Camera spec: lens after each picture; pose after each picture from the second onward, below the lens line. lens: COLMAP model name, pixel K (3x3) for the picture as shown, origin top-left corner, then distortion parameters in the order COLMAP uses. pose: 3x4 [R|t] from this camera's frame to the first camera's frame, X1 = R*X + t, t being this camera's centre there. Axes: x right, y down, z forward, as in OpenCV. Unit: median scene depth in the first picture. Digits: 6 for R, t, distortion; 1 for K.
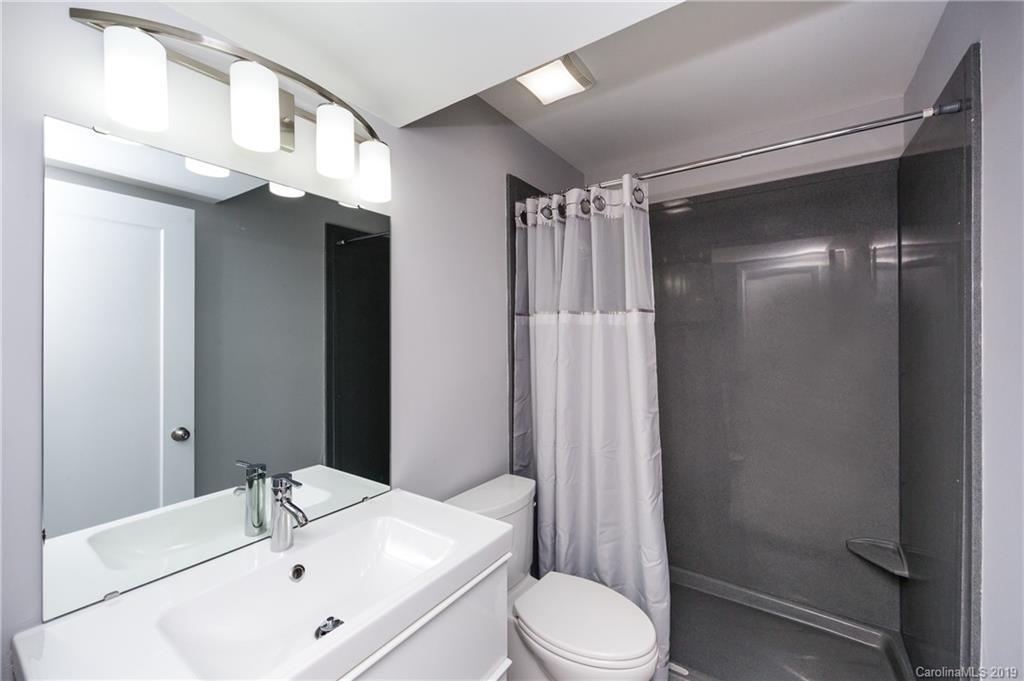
lens RADIAL K [[411.2, 0, 517.2], [0, 411.2, 338.4], [0, 0, 1]] dist [-0.004131, -0.000226]
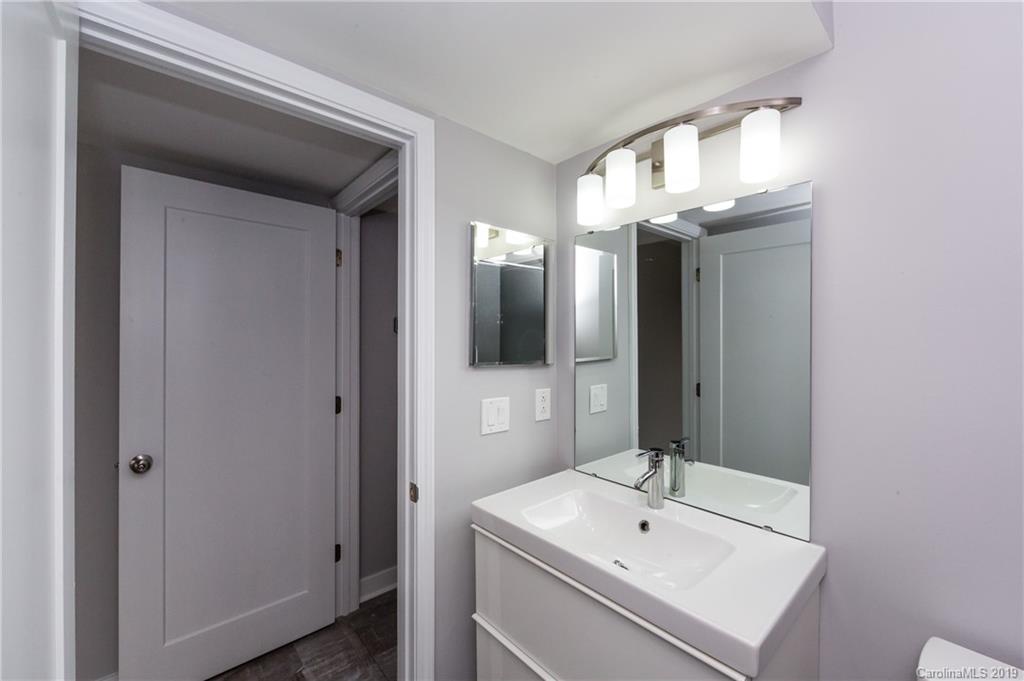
lens RADIAL K [[405.3, 0, 511.2], [0, 405.3, 338.8], [0, 0, 1]] dist [-0.010566, -0.000070]
pose [[-0.253588, 0.002467, -0.967309, 0.699064], [-0.002316, 0.999992, 0.003157, -0.006158], [0.967310, 0.003041, -0.253580, 0.840037]]
